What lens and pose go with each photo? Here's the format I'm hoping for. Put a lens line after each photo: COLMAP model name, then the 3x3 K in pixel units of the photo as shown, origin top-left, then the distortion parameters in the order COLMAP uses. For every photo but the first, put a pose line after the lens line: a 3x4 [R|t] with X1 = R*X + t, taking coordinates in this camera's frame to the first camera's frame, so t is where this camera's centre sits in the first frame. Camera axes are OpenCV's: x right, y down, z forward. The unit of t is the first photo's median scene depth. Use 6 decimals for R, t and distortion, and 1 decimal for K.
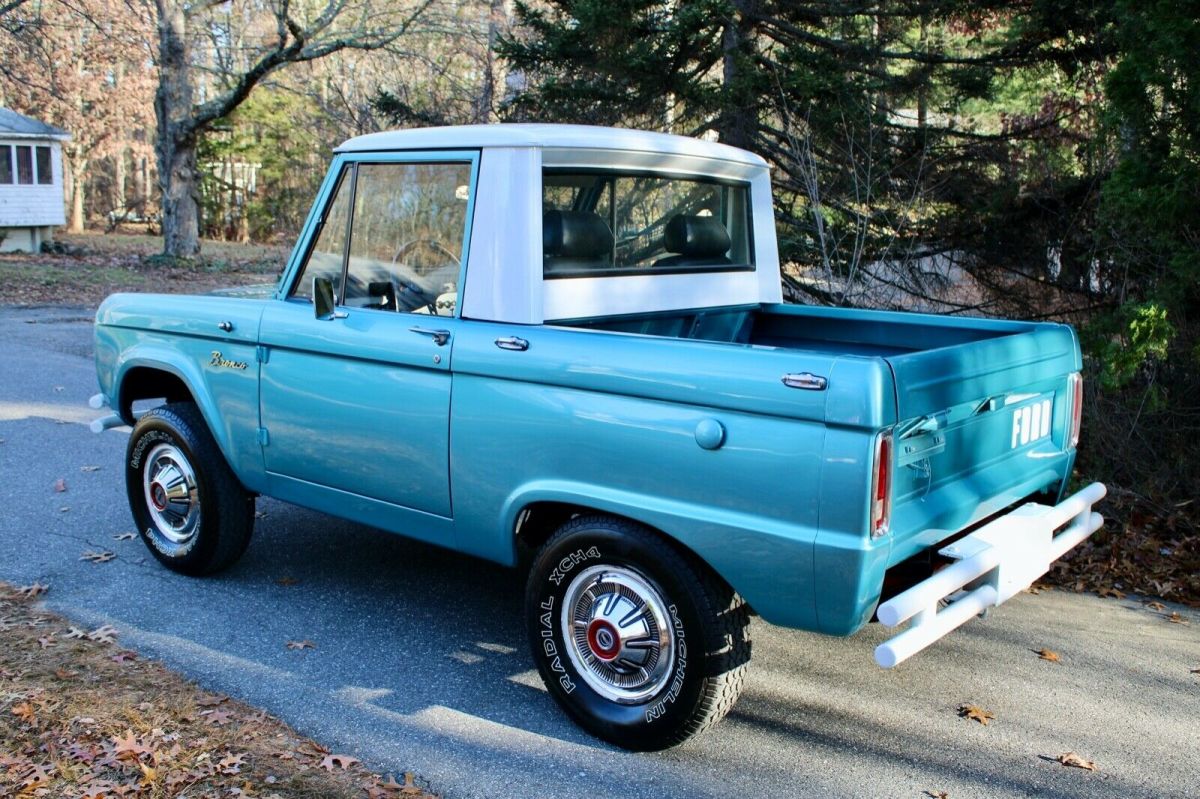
lens RADIAL K [[1168.8, 0, 600.0], [0, 1168.8, 399.5], [0, 0, 1]] dist [-0.077891, 0.015352]
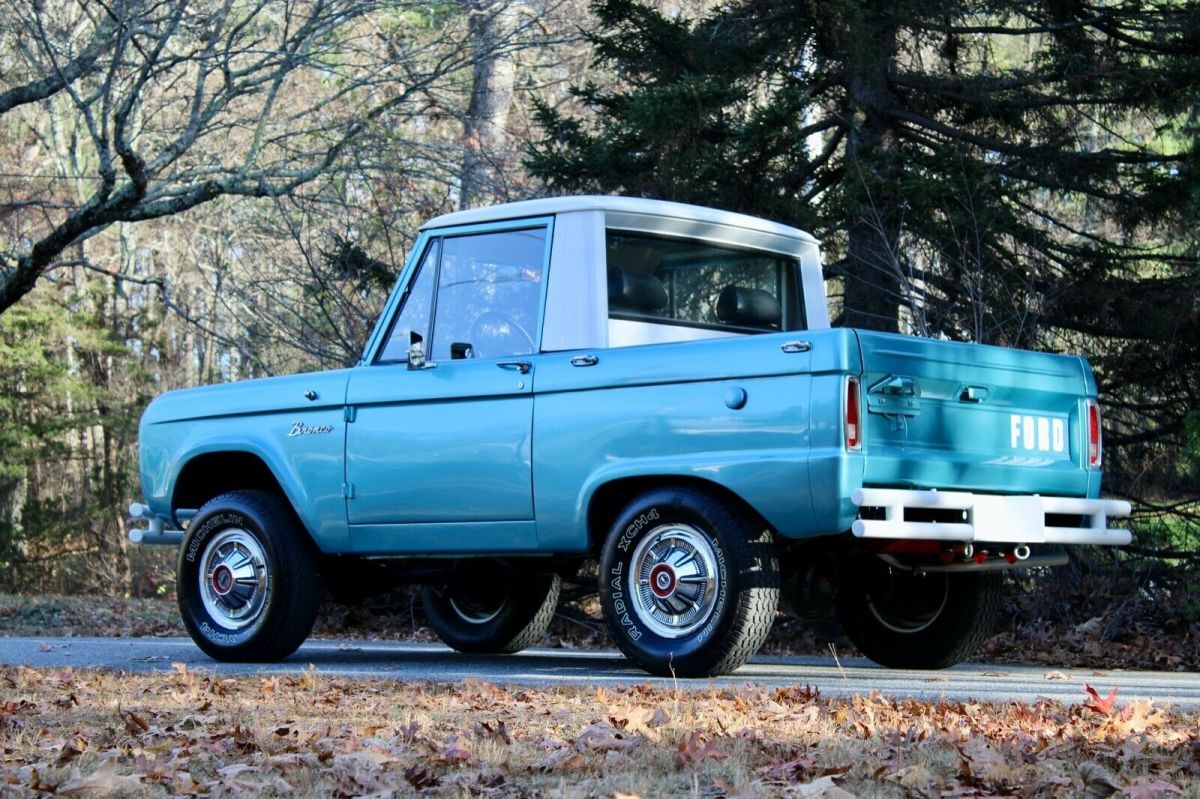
lens RADIAL K [[2661.1, 0, 600.0], [0, 2661.1, 399.5], [0, 0, 1]] dist [0.100904, 0.258481]
pose [[0.999038, -0.026265, -0.035129, 0.033879], [0.017868, 0.975122, -0.220946, 0.530311], [0.040059, 0.220105, 0.974653, -1.503437]]
